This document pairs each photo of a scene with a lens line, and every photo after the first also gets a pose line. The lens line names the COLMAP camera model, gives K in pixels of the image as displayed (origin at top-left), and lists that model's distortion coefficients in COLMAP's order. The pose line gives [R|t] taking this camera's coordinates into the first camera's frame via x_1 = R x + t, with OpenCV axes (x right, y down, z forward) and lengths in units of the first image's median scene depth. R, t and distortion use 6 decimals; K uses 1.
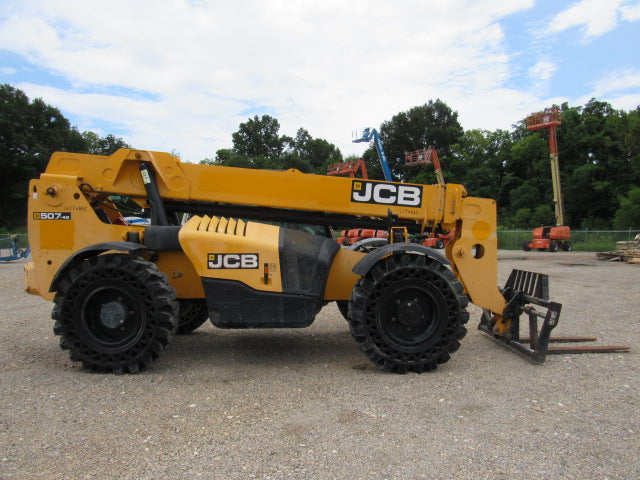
lens RADIAL K [[458.1, 0, 324.0], [0, 458.1, 238.0], [0, 0, 1]] dist [-0.031294, 0.004512]
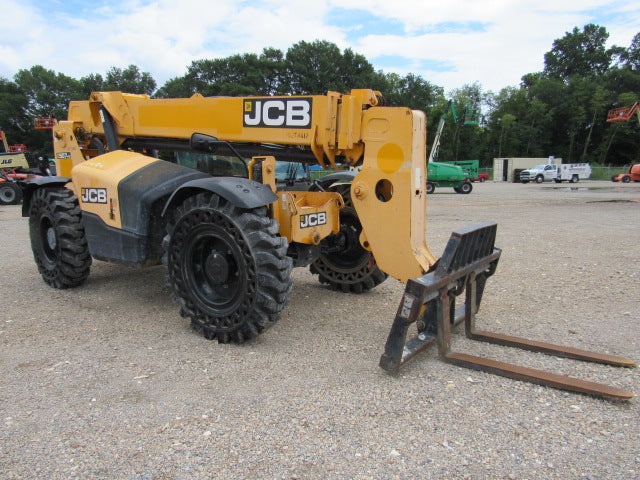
lens RADIAL K [[461.3, 0, 322.7], [0, 461.3, 240.3], [0, 0, 1]] dist [-0.028589, 0.008774]
pose [[0.778143, 0.085067, -0.622300, 0.741353], [0.003282, 0.990222, 0.139465, 0.007783], [0.628079, -0.110566, 0.770255, 0.460271]]
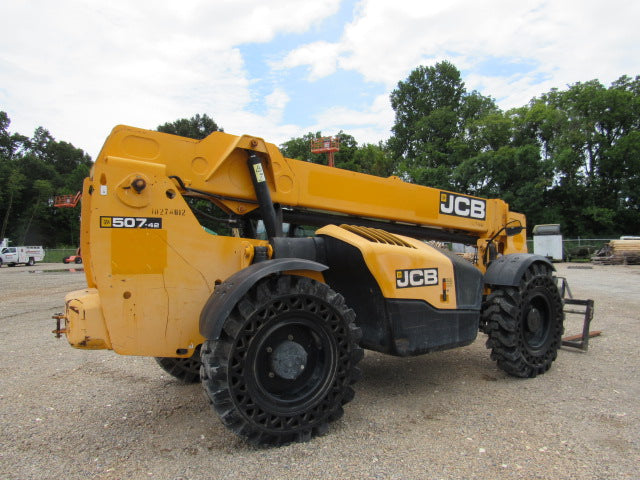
lens RADIAL K [[461.3, 0, 322.7], [0, 461.3, 240.3], [0, 0, 1]] dist [-0.028589, 0.008774]
pose [[0.856340, -0.004454, 0.516393, -0.707029], [0.019972, 0.999500, -0.024499, -0.002188], [-0.516025, 0.031293, 0.856001, 0.302530]]
